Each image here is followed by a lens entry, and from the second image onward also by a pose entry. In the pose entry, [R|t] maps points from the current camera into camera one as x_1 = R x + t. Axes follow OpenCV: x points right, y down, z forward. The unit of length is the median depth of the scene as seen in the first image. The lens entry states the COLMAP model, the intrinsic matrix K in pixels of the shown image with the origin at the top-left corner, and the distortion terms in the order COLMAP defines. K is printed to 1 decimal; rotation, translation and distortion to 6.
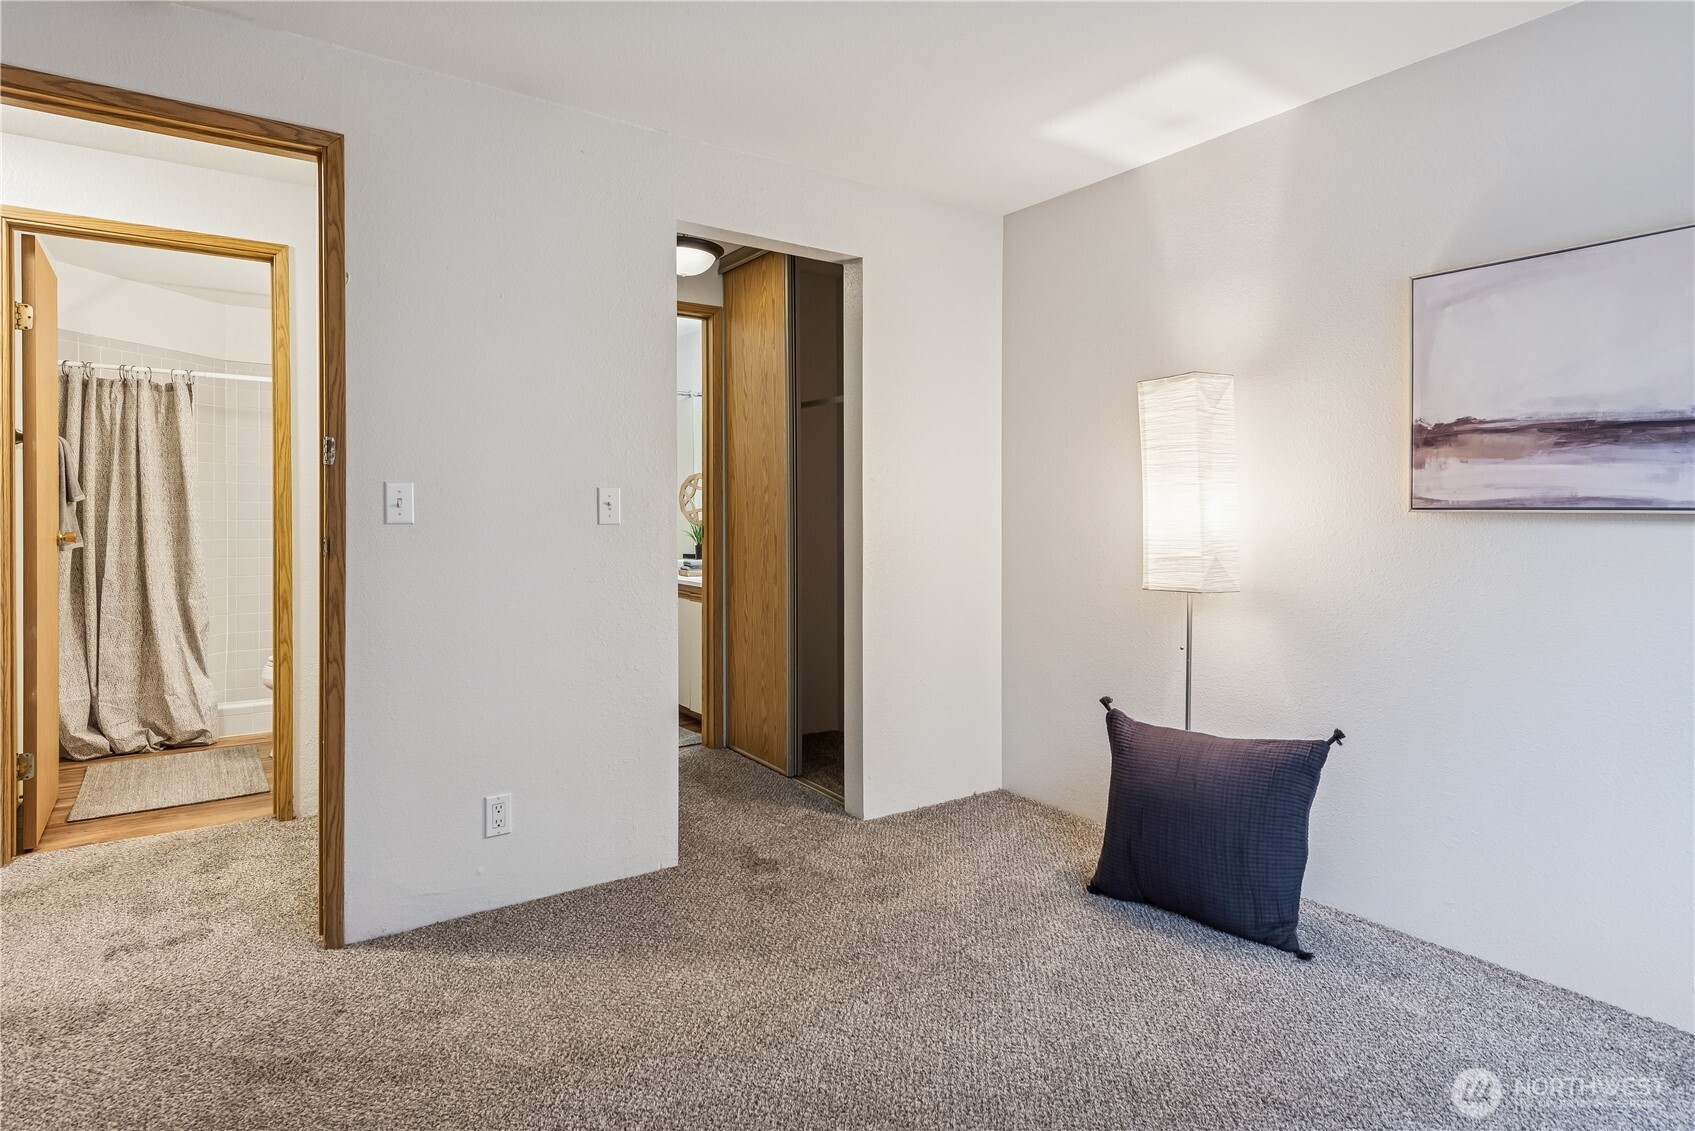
lens RADIAL K [[907.9, 0, 850.4], [0, 907.9, 514.7], [0, 0, 1]] dist [0.001959, 0.000524]
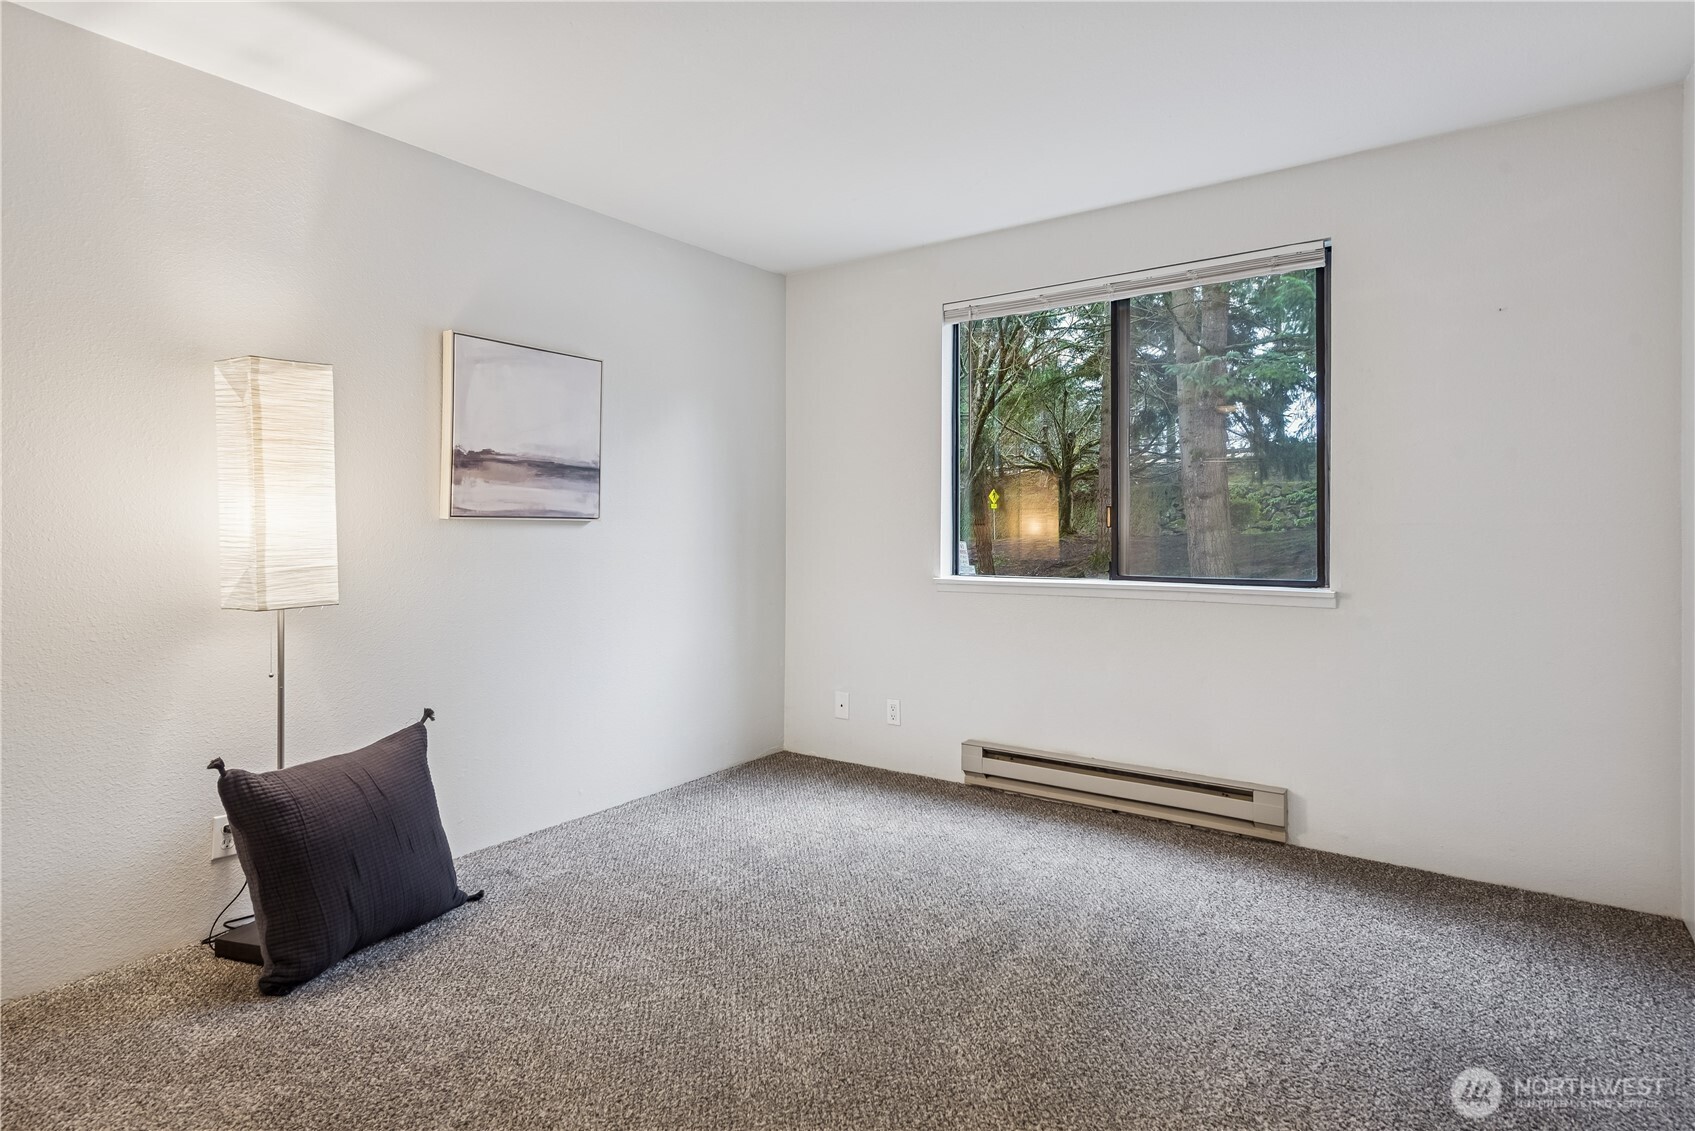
lens RADIAL K [[891.3, 0, 845.6], [0, 891.3, 527.8], [0, 0, 1]] dist [0.002285, -0.000223]
pose [[-0.334643, 0.000326, 0.942345, -1.246419], [0.005119, 0.999986, 0.001472, 0.017621], [-0.942331, 0.005317, -0.334639, 1.566441]]
